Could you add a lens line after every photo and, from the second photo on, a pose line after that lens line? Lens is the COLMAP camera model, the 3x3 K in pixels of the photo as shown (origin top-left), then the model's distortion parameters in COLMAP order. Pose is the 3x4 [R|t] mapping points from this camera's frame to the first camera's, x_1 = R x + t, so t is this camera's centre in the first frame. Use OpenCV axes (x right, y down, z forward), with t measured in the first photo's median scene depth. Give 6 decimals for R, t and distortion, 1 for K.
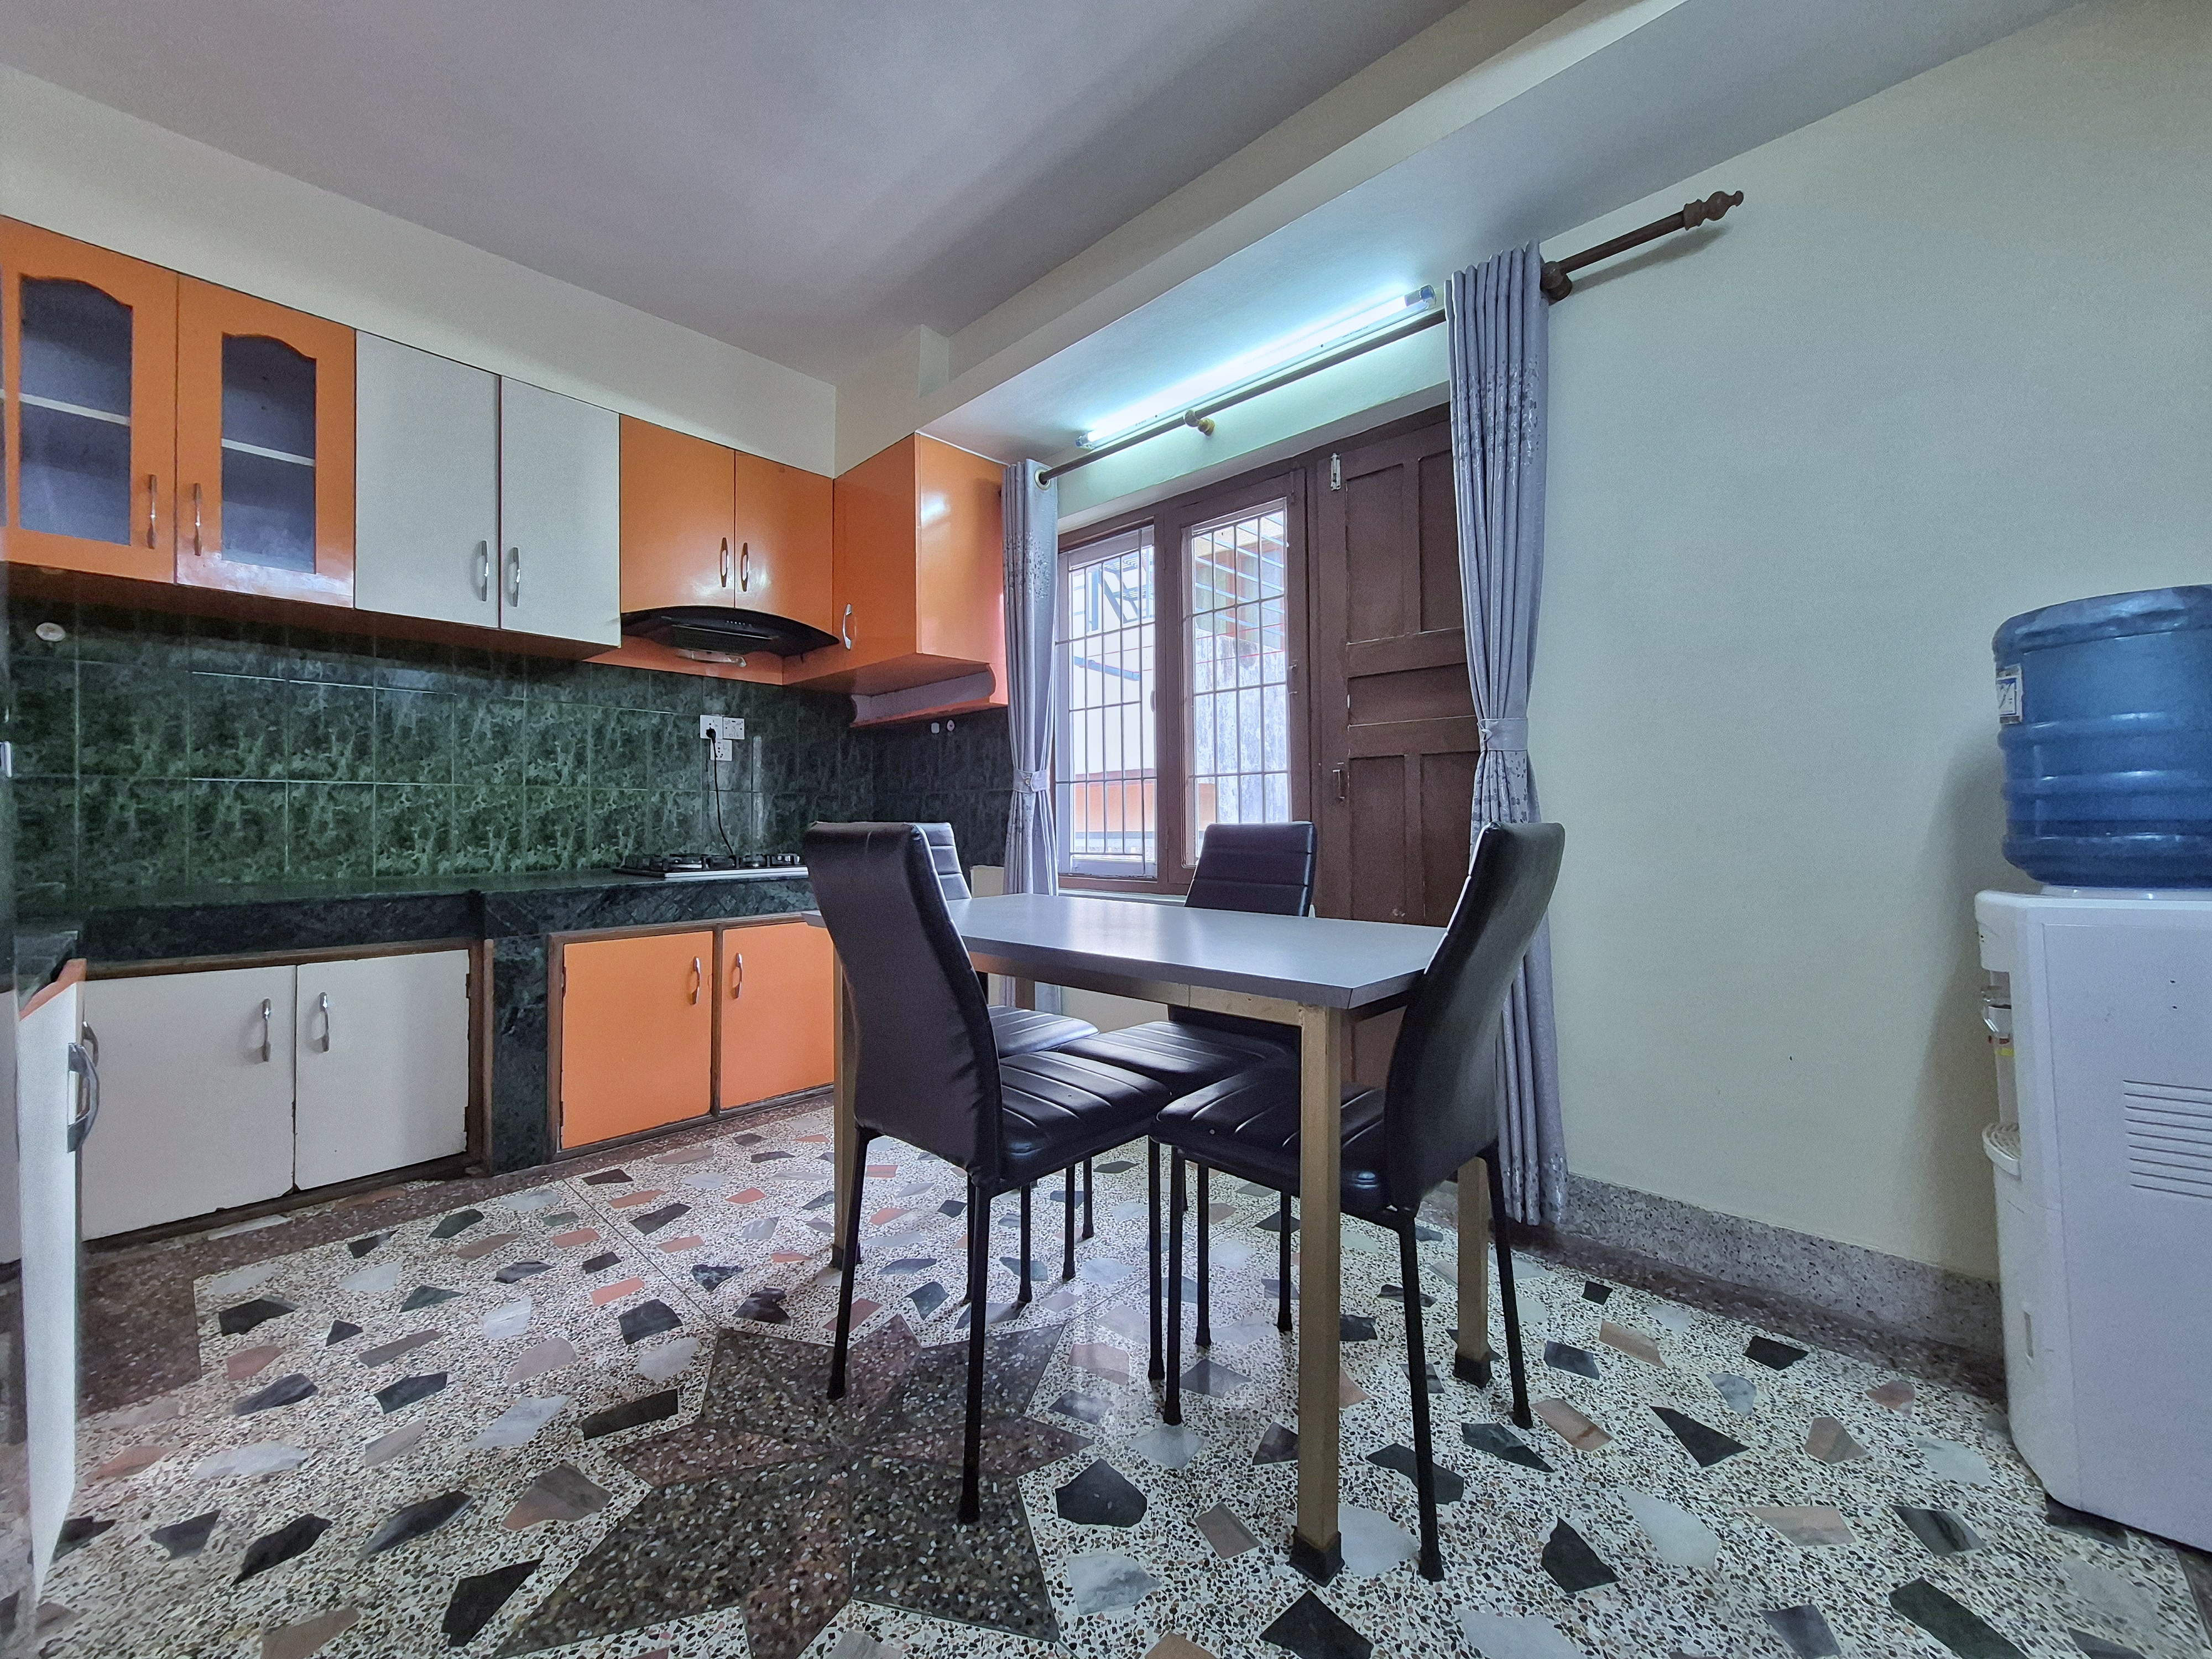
lens RADIAL K [[865.0, 0, 1097.3], [0, 865.0, 815.5], [0, 0, 1]] dist [-0.001991, -0.000858]
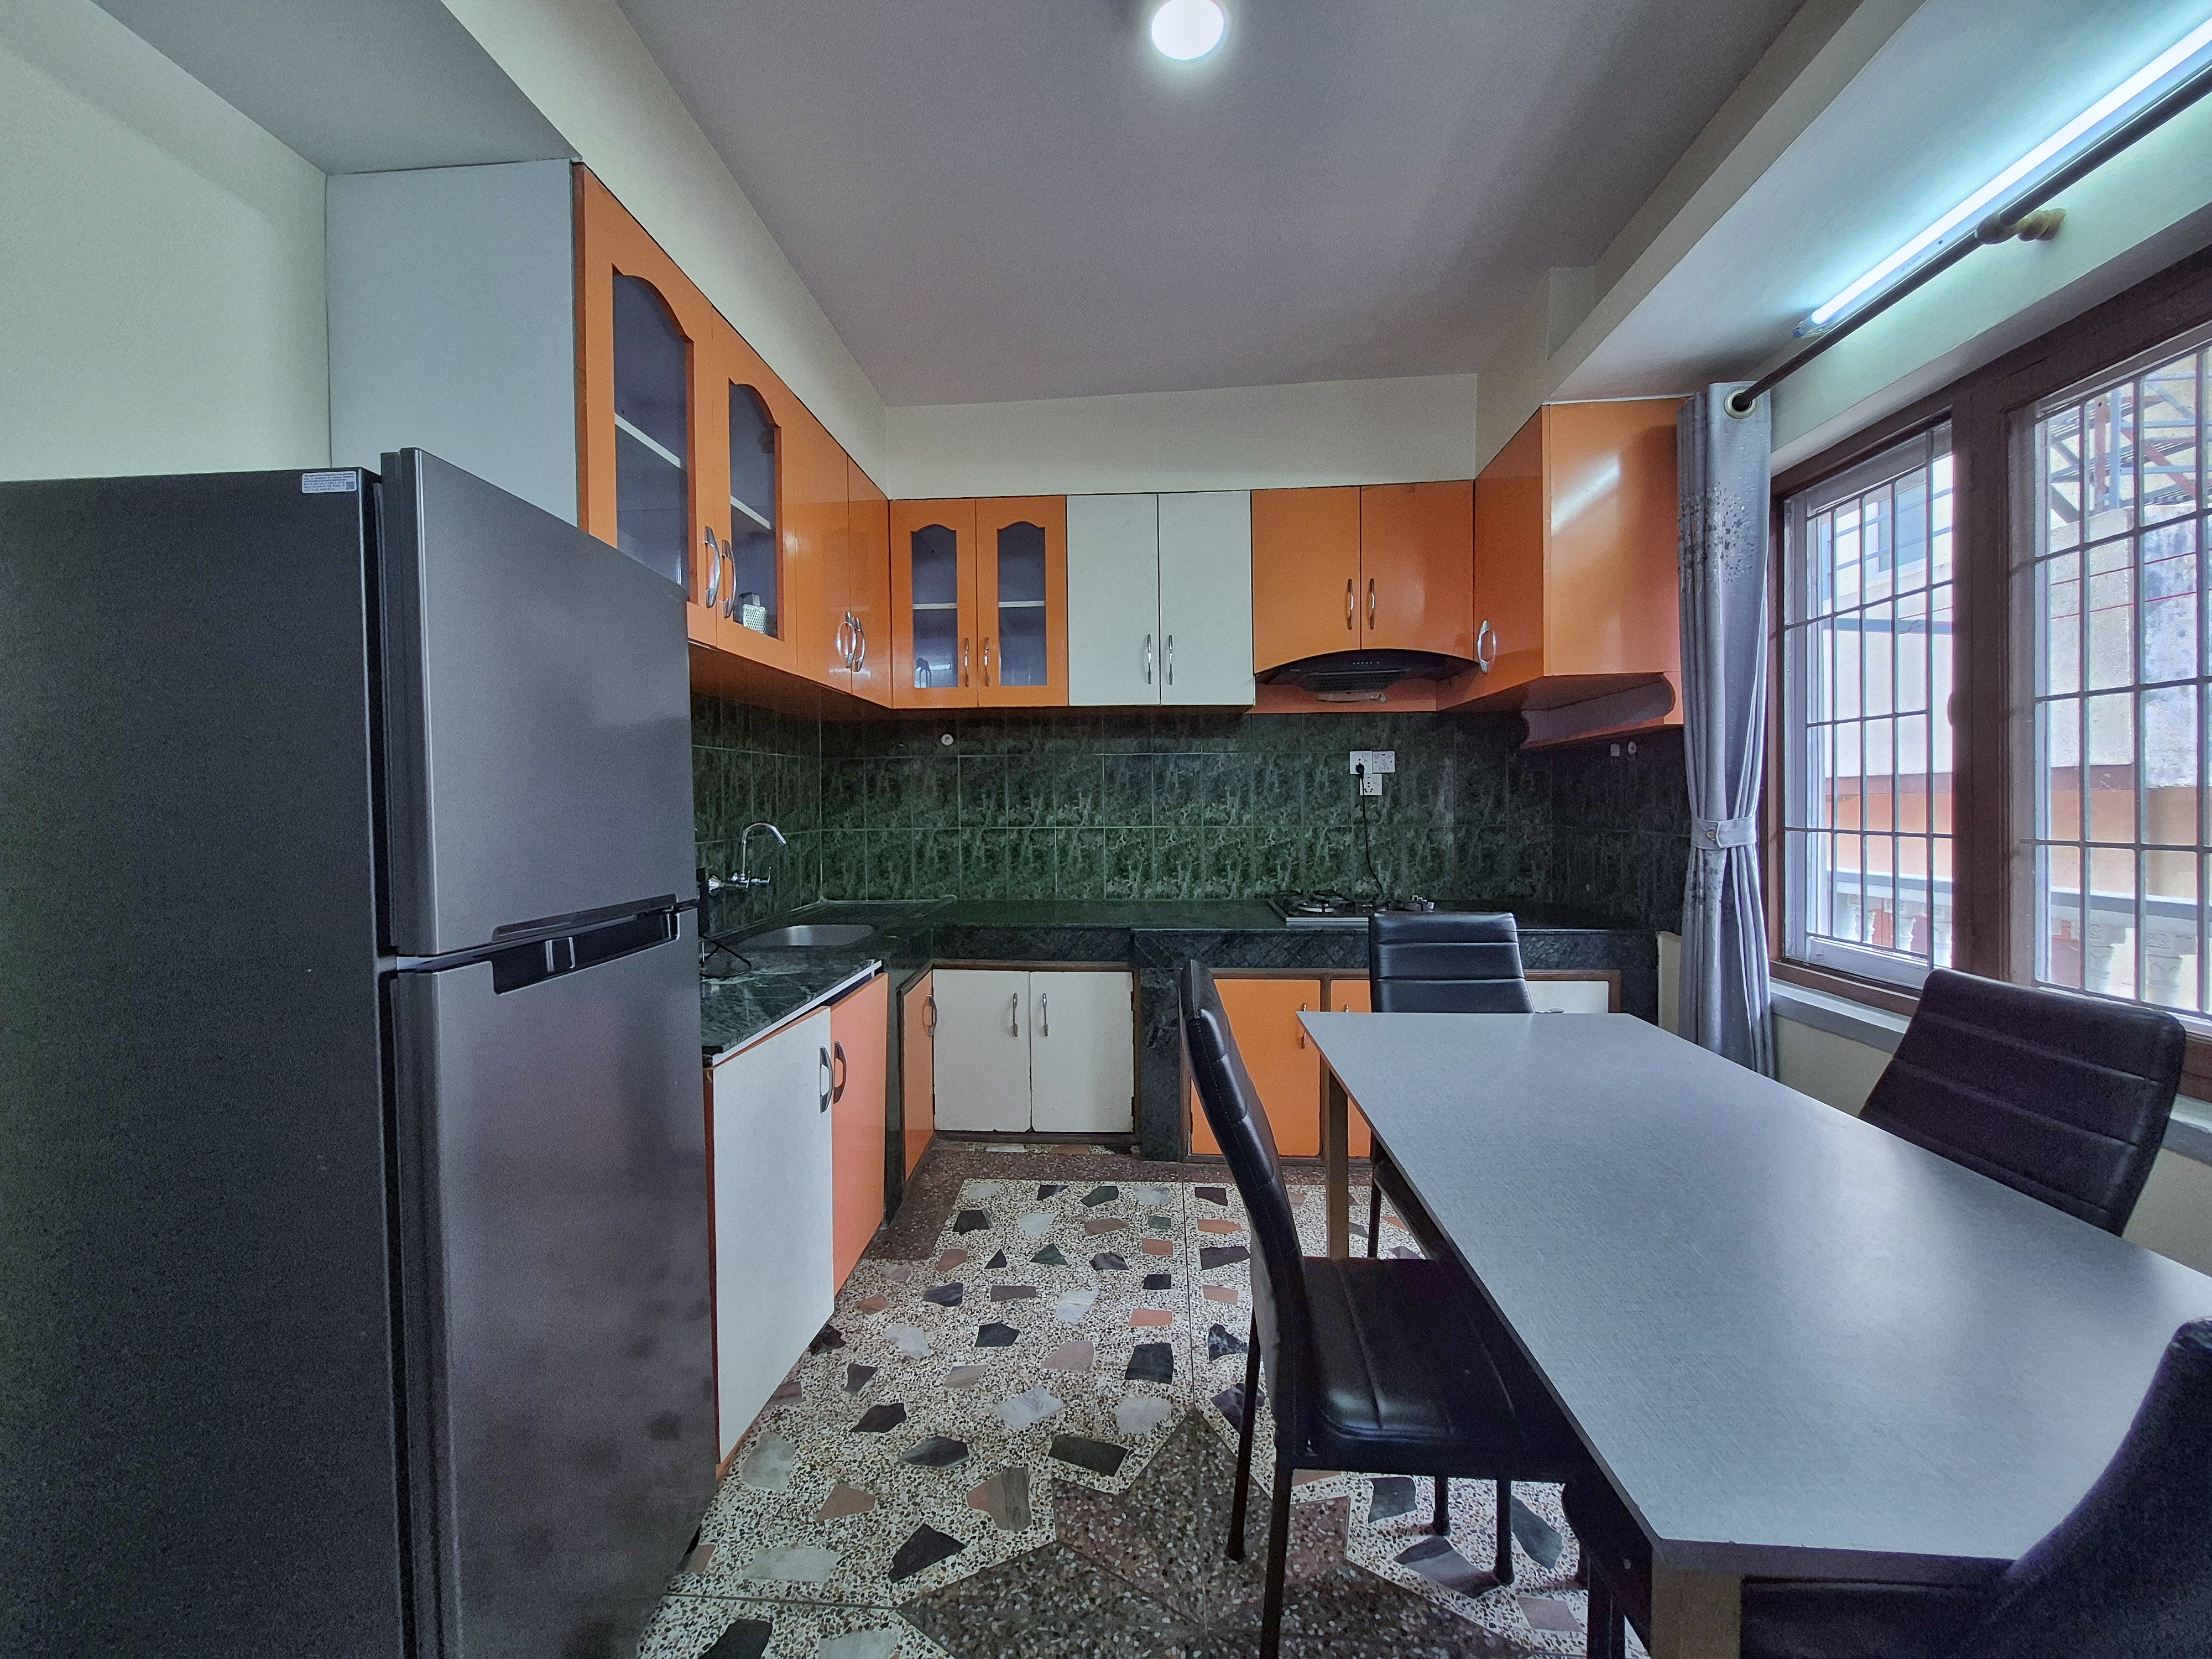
lens RADIAL K [[865.0, 0, 1097.3], [0, 865.0, 815.5], [0, 0, 1]] dist [-0.001991, -0.000858]
pose [[0.629383, 0.014134, -0.776967, 0.206527], [0.013222, 0.999495, 0.028893, -0.108292], [0.776983, -0.028457, 0.628878, 0.190789]]
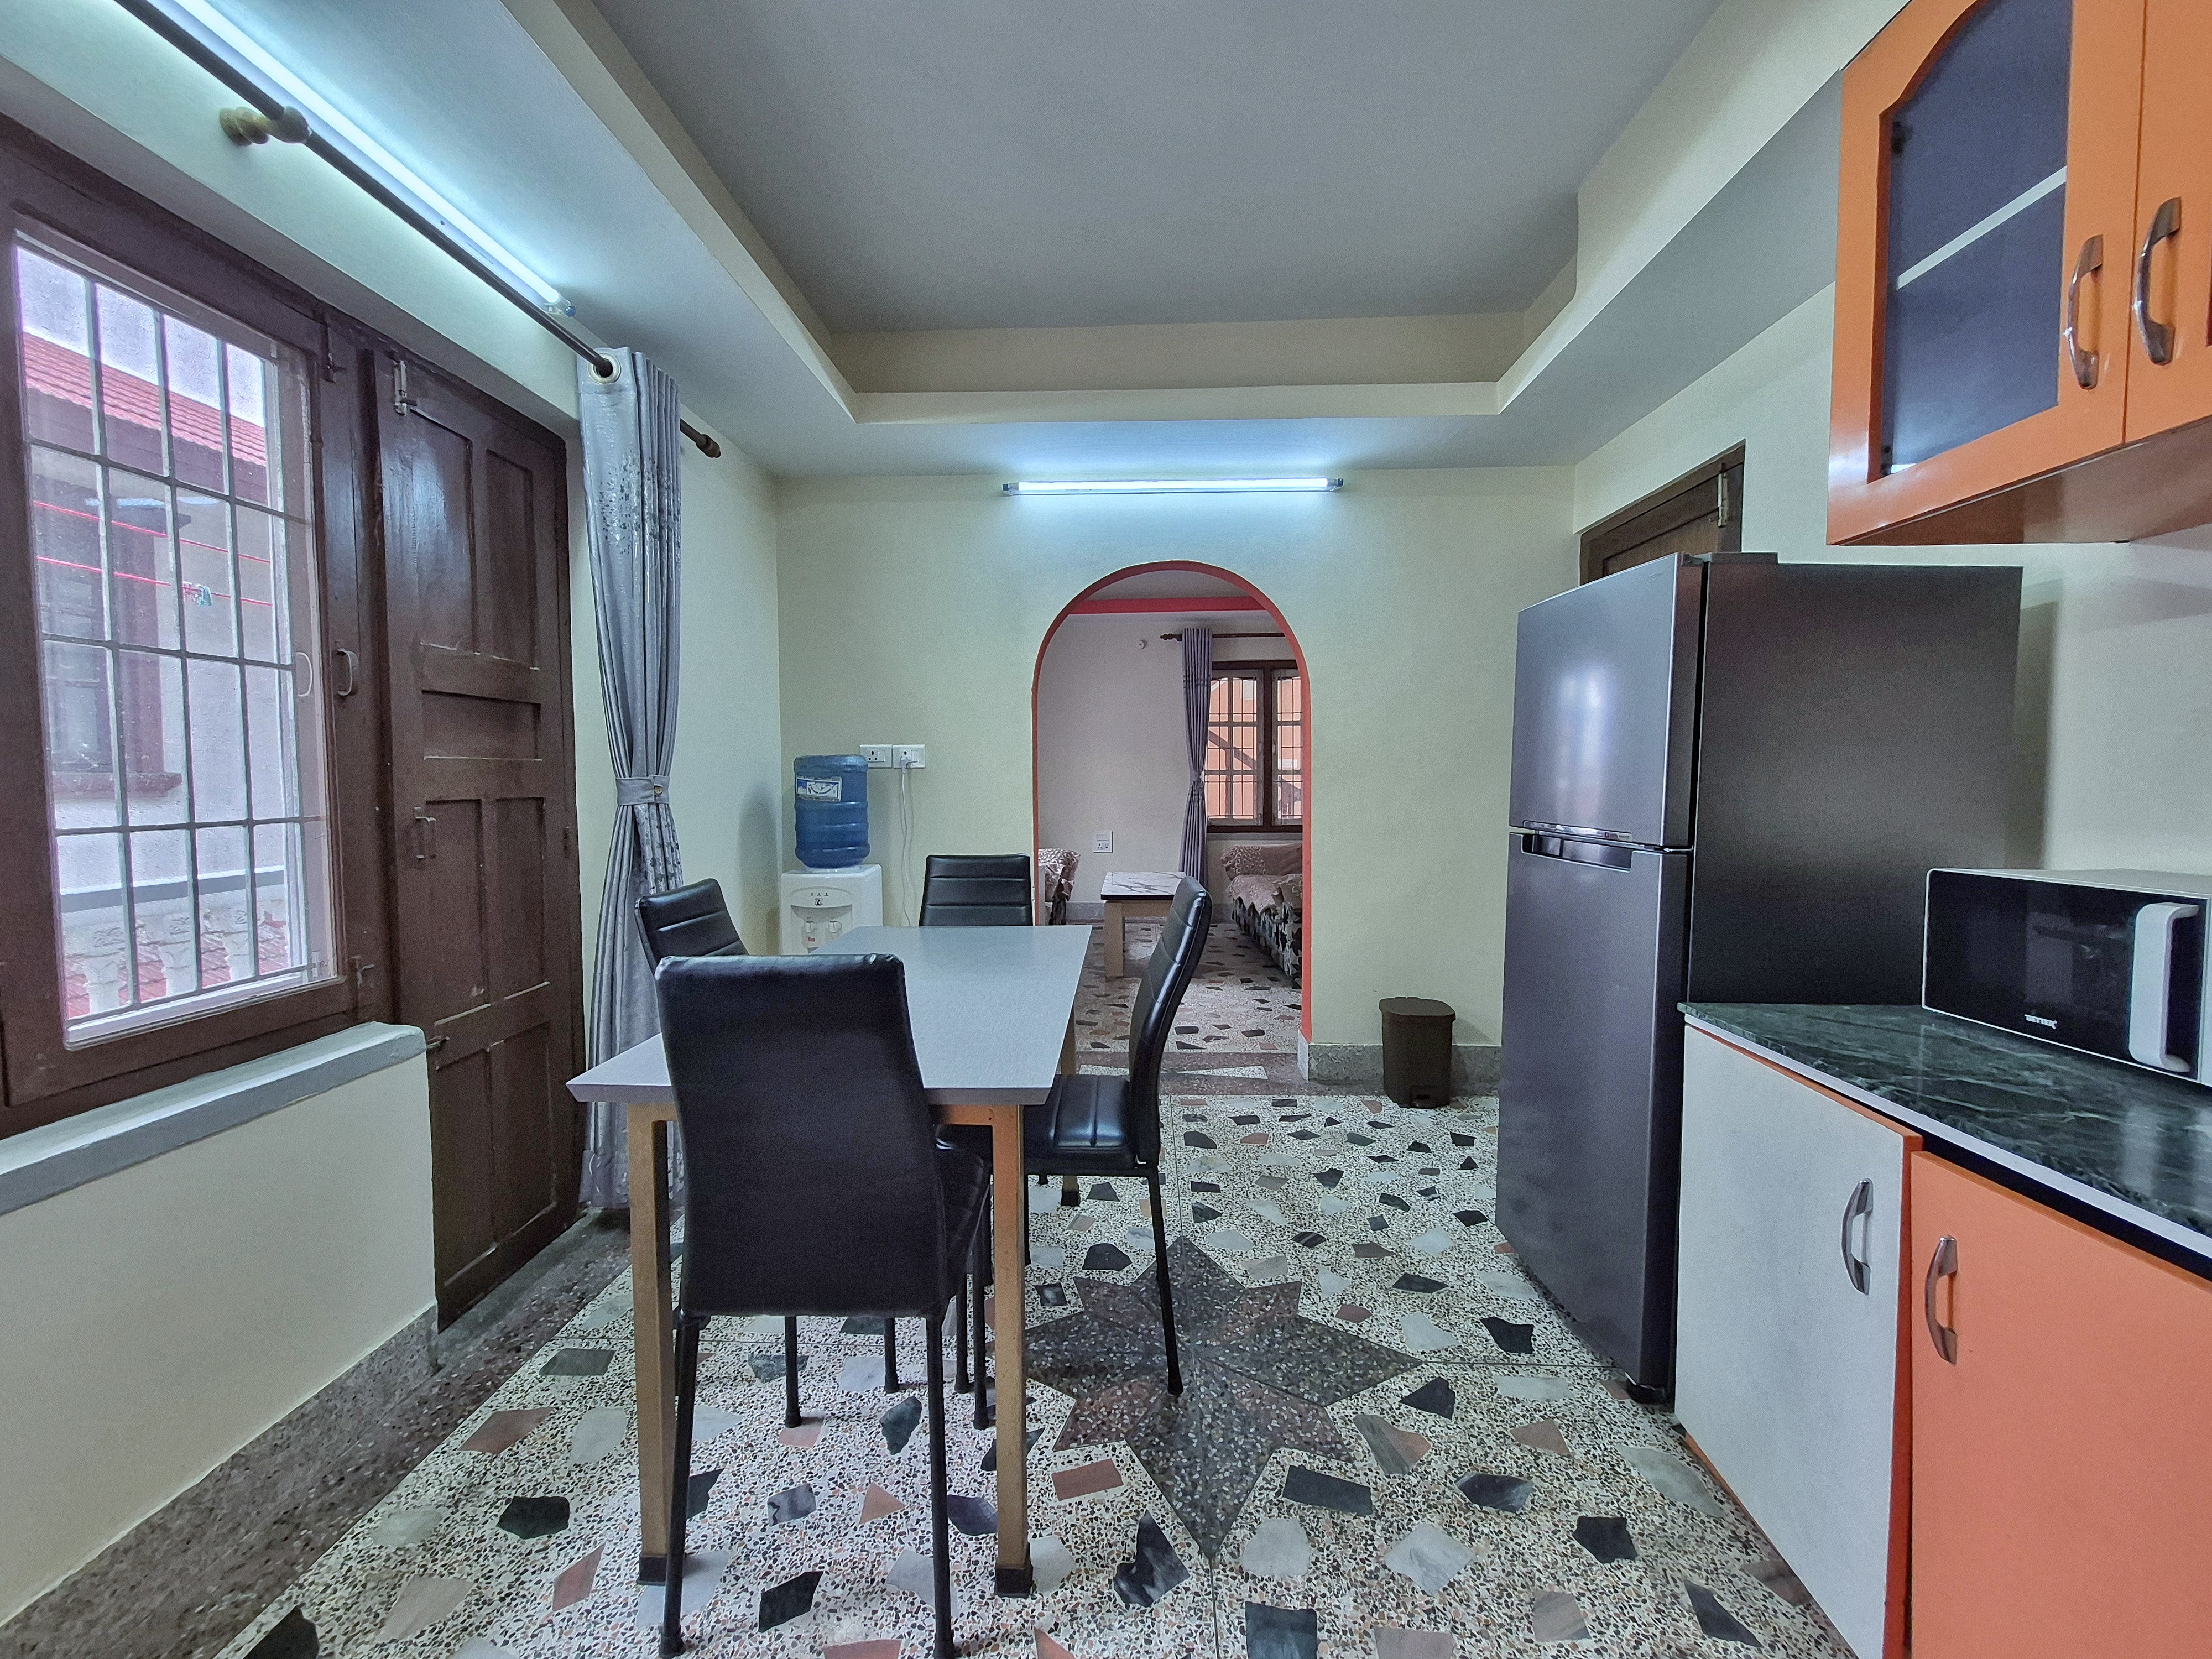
lens RADIAL K [[865.0, 0, 1097.3], [0, 865.0, 815.5], [0, 0, 1]] dist [-0.001991, -0.000858]
pose [[-0.647168, -0.026924, 0.761872, -0.671529], [0.005612, 0.999181, 0.040077, -0.086076], [-0.762327, 0.030212, -0.646487, 1.106197]]
